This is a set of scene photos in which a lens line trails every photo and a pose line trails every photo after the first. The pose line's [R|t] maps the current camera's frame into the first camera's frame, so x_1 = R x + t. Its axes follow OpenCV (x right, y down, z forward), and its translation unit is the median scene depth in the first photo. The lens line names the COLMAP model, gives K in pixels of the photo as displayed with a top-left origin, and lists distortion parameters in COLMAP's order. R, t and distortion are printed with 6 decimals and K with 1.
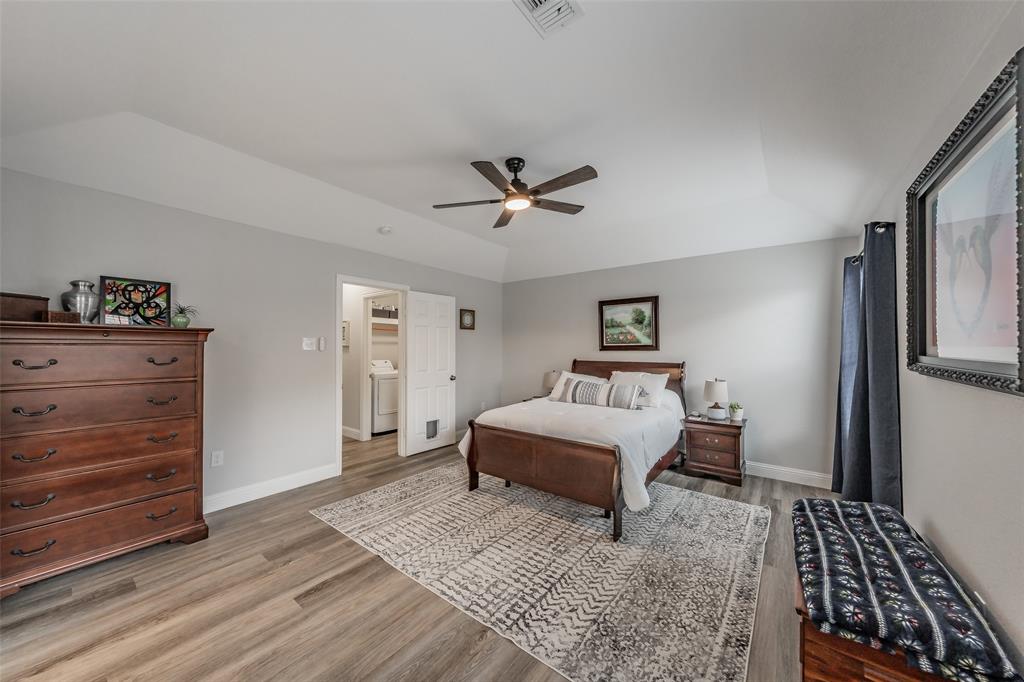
lens RADIAL K [[360.2, 0, 509.4], [0, 360.2, 347.5], [0, 0, 1]] dist [-0.004573, 0.001222]
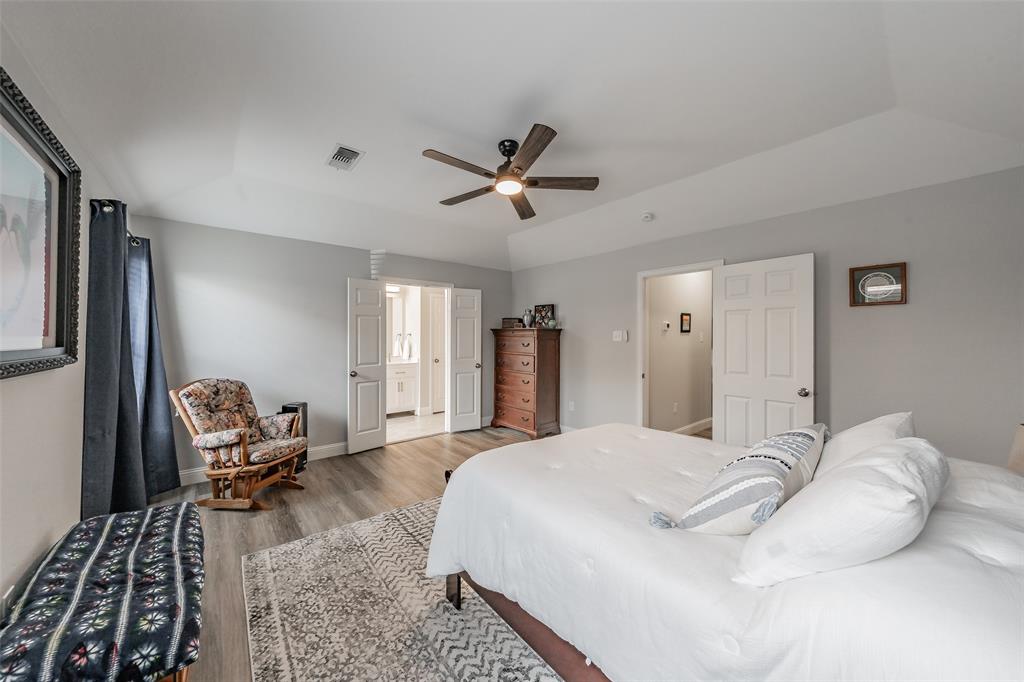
lens RADIAL K [[360.2, 0, 517.4], [0, 360.2, 335.8], [0, 0, 1]] dist [-0.004573, 0.001222]
pose [[-0.207652, -0.004960, -0.978190, 1.012678], [-0.007107, 0.999968, -0.003562, -0.006260], [0.978177, 0.006212, -0.207680, 1.307092]]
